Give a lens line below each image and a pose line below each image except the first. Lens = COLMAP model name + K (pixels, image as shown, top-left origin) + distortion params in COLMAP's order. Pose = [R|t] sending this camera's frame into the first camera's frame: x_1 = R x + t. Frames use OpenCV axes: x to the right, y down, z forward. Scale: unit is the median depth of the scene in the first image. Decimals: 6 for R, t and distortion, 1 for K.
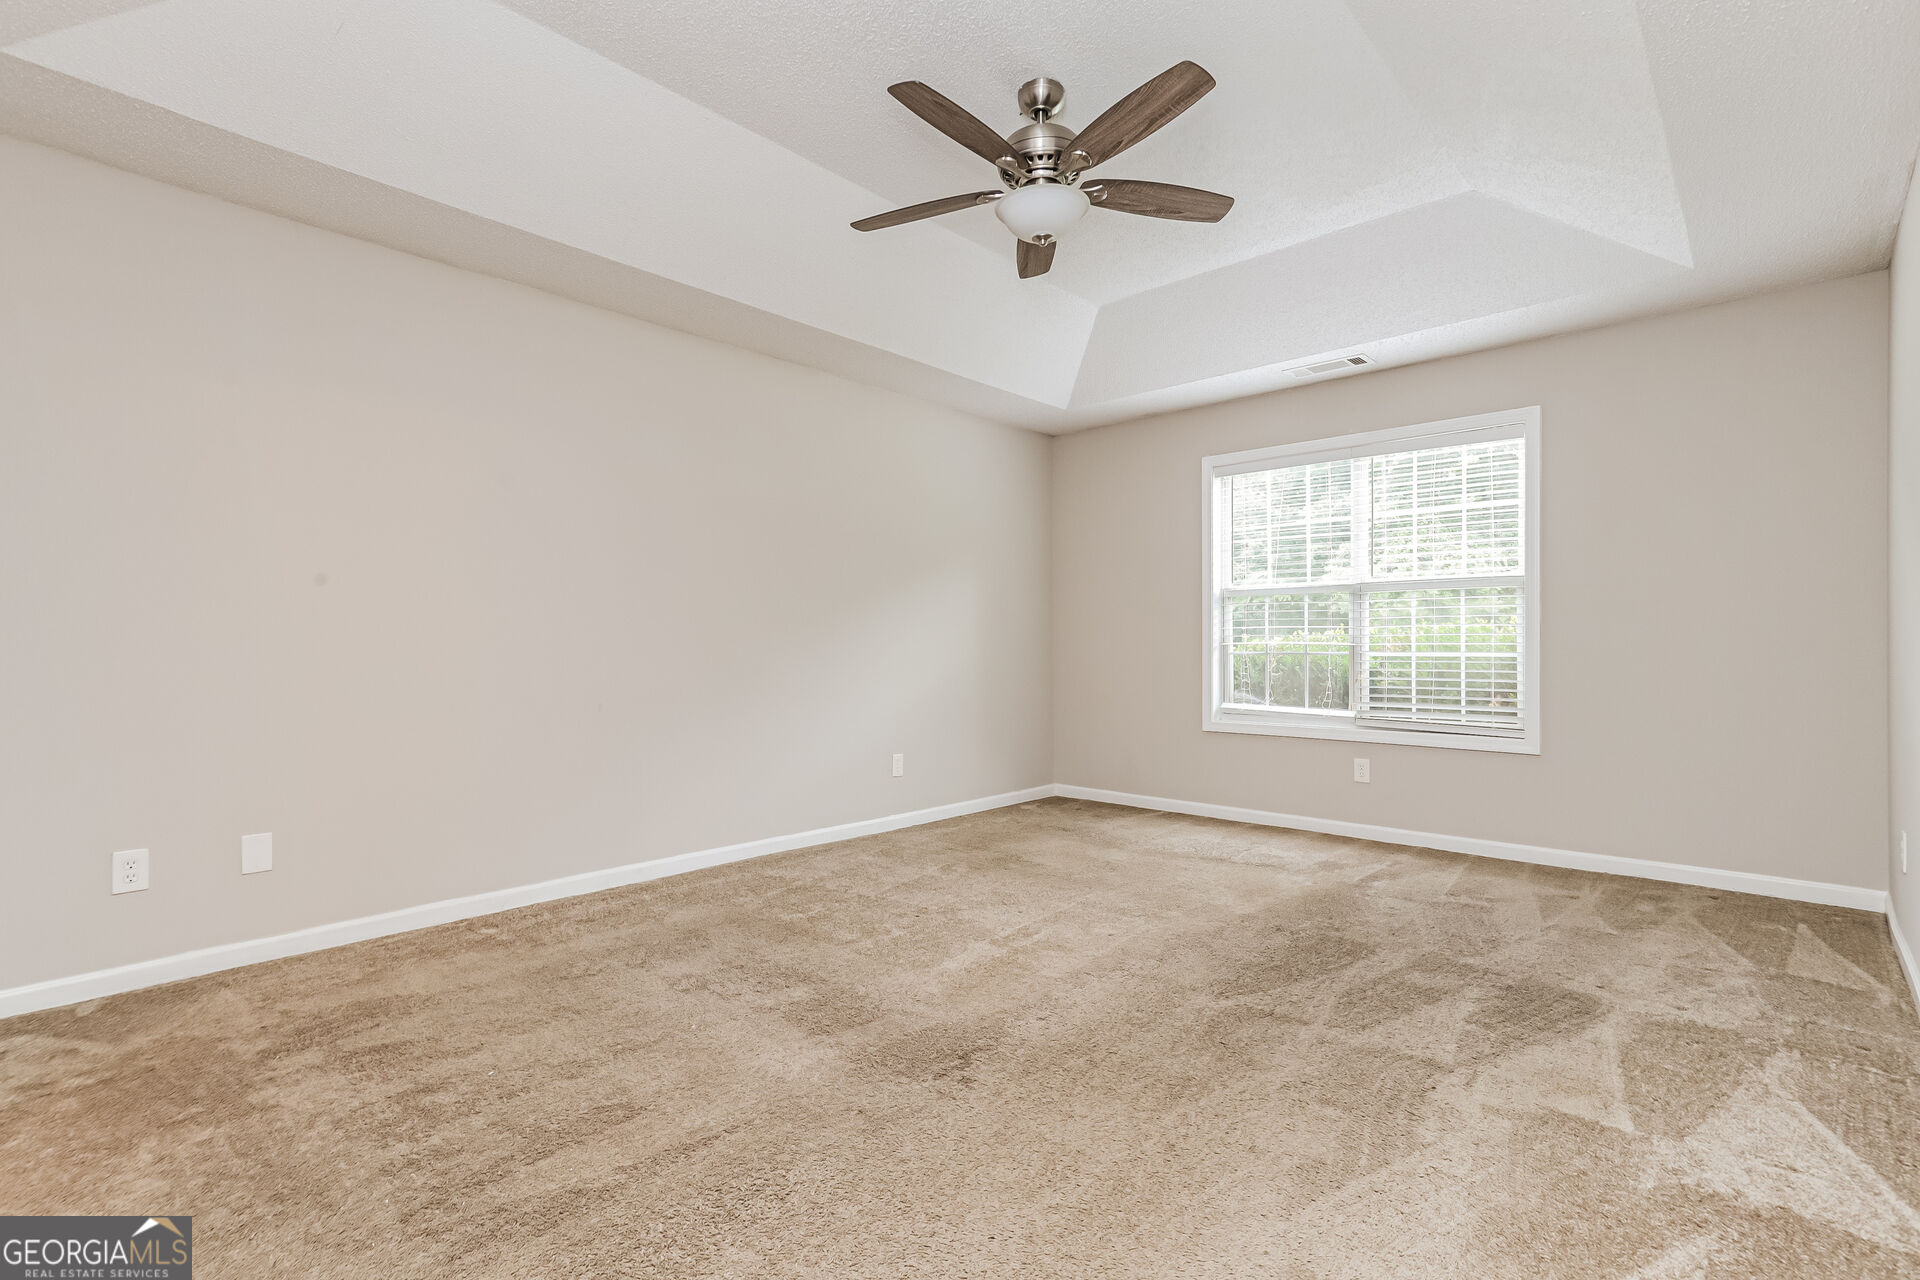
lens RADIAL K [[904.0, 0, 964.2], [0, 904.0, 649.7], [0, 0, 1]] dist [0.012287, 0.000512]
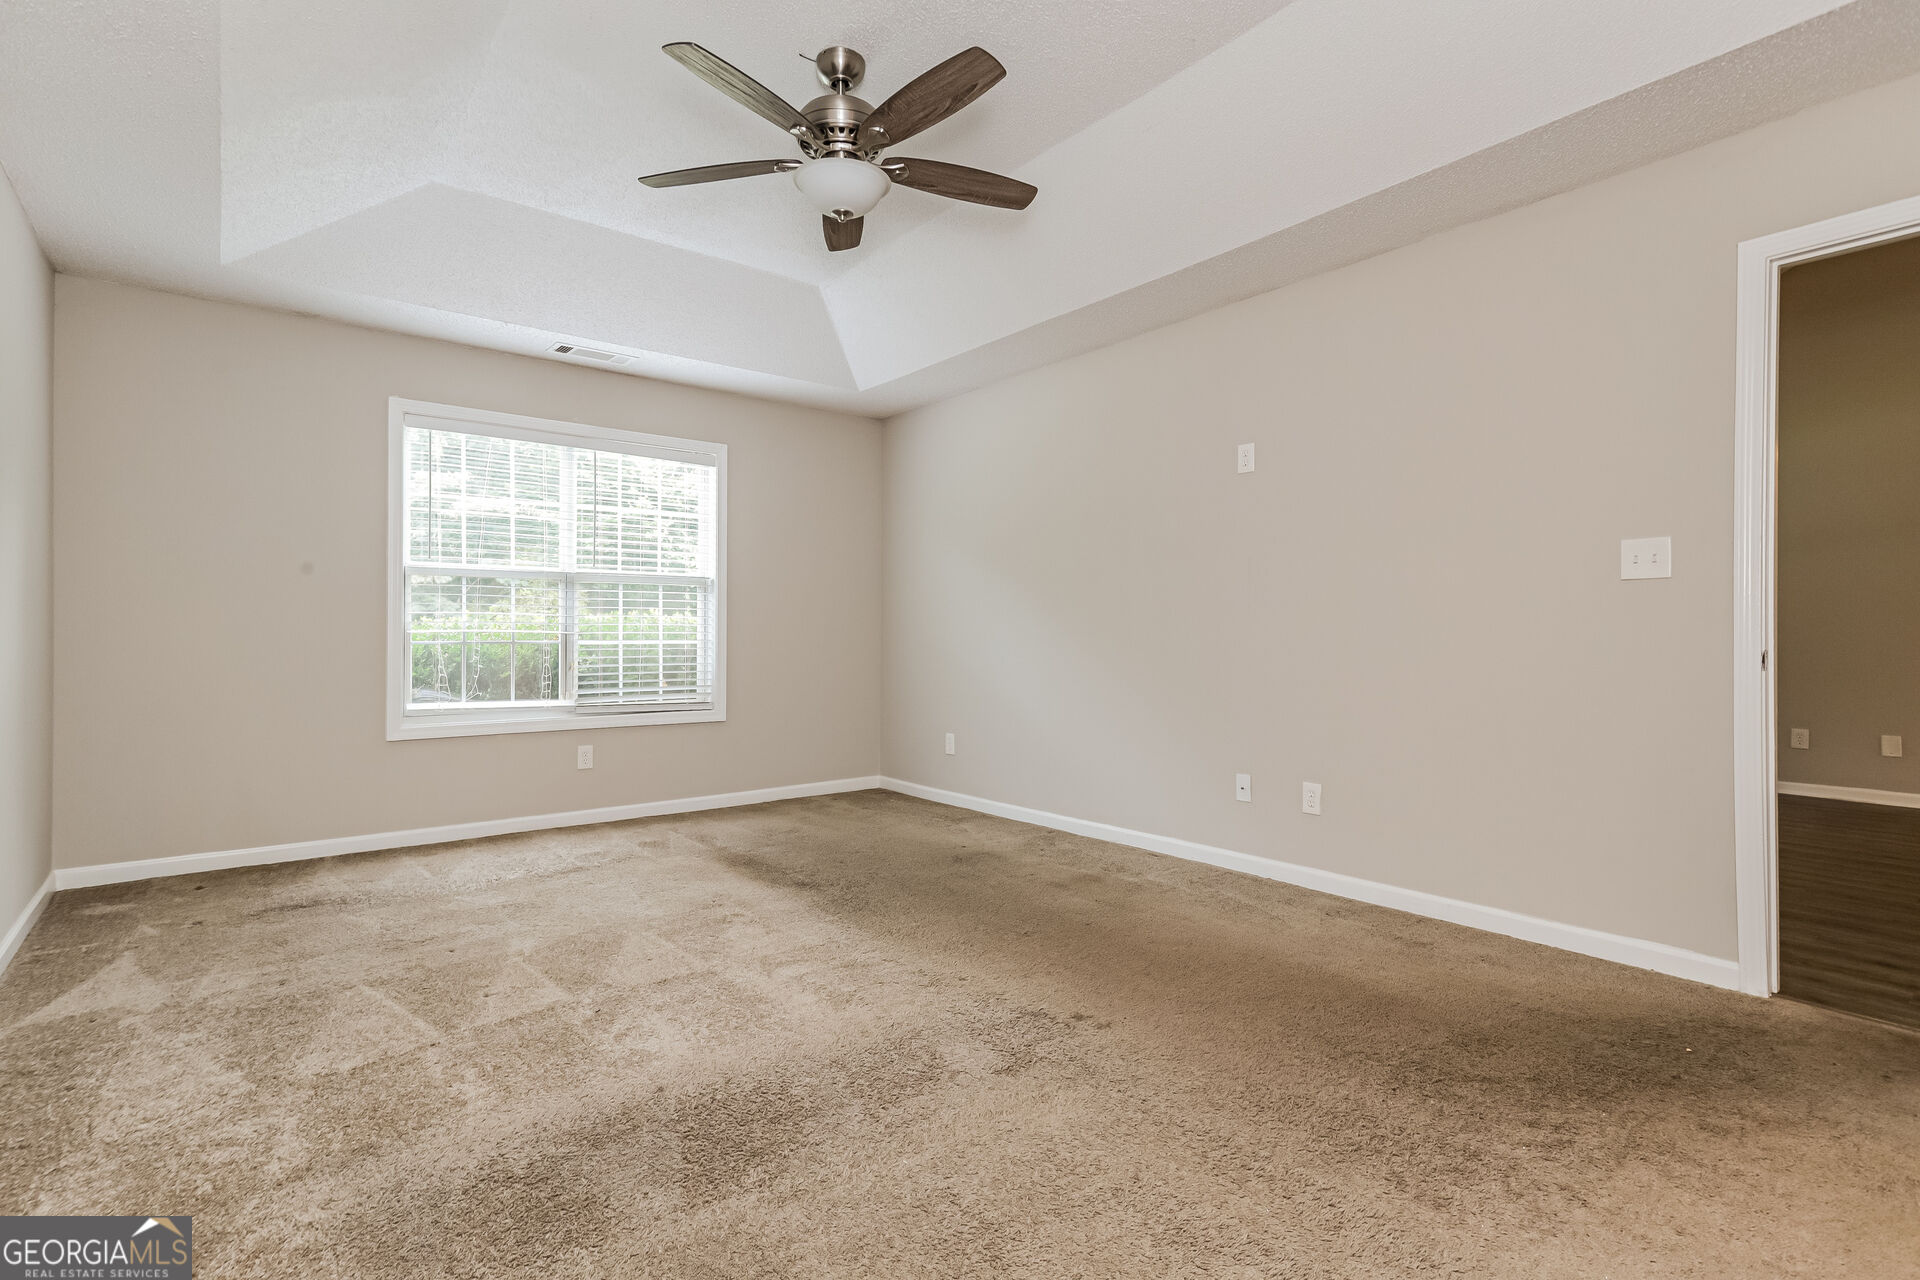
lens RADIAL K [[904.0, 0, 969.4], [0, 904.0, 635.0], [0, 0, 1]] dist [0.012287, 0.000512]
pose [[0.150582, 0.003279, 0.988592, -0.484003], [0.002099, 0.999991, -0.003637, 0.001102], [-0.988595, 0.002623, 0.150574, 0.409974]]
